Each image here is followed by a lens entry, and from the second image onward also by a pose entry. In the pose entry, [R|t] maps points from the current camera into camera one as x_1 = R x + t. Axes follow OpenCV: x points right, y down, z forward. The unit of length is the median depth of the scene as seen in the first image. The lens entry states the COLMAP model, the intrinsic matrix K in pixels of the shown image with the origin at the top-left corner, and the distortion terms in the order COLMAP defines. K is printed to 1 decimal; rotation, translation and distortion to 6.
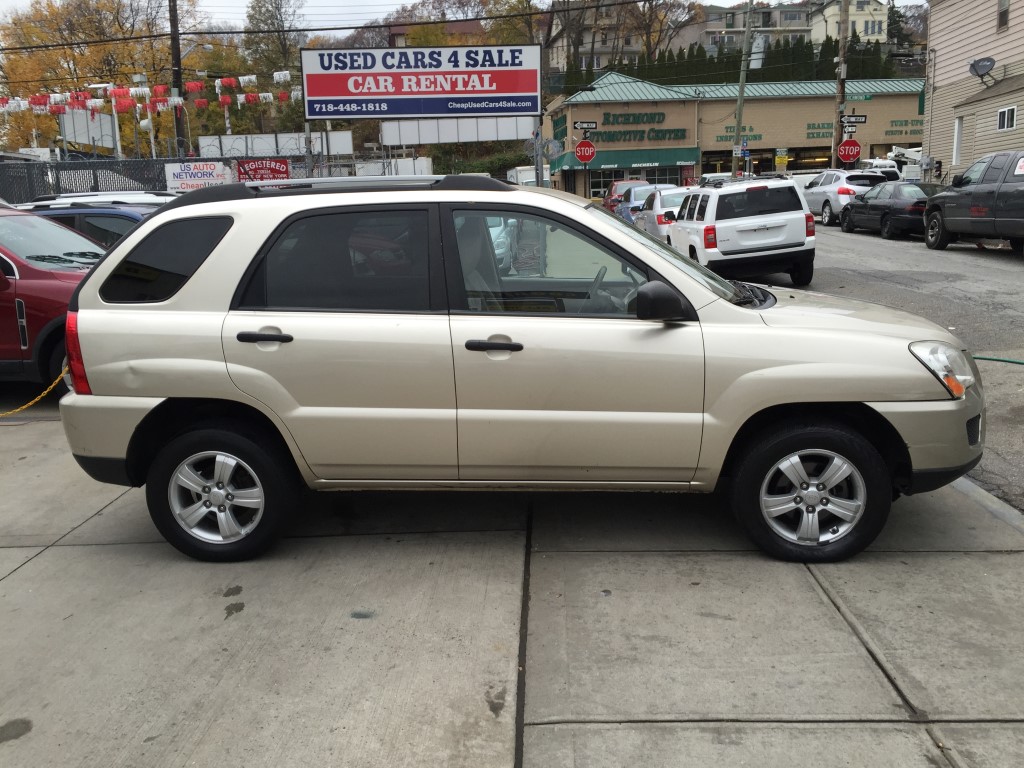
lens RADIAL K [[871.1, 0, 514.6], [0, 871.1, 371.3], [0, 0, 1]] dist [0.091692, -0.131782]
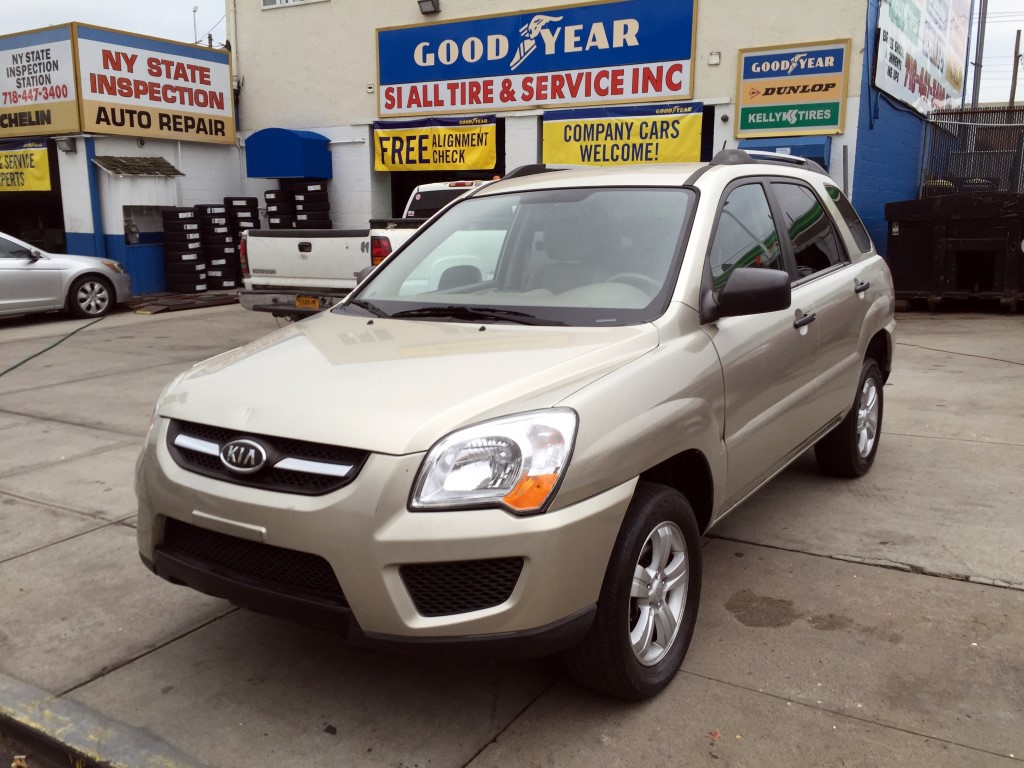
lens RADIAL K [[871.1, 0, 514.6], [0, 871.1, 371.3], [0, 0, 1]] dist [0.091692, -0.131782]
pose [[-0.507883, 0.193201, -0.839481, 0.967409], [-0.124020, 0.947973, 0.293201, -0.304361], [0.852452, 0.253024, -0.457499, 1.580408]]
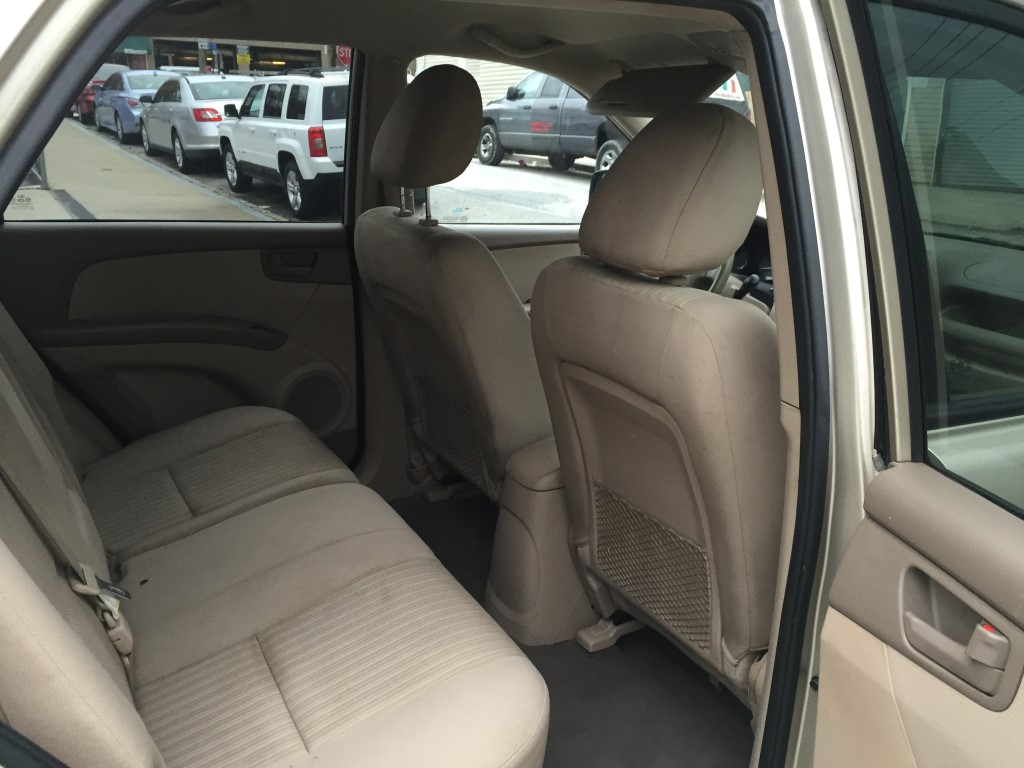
lens RADIAL K [[879.0, 0, 507.2], [0, 879.0, 375.7], [0, 0, 1]] dist [0.091178, -0.139286]
pose [[0.830430, -0.106396, 0.546869, -0.299255], [0.049073, 0.991749, 0.118431, -0.110866], [-0.554957, -0.071512, 0.828799, 0.818460]]
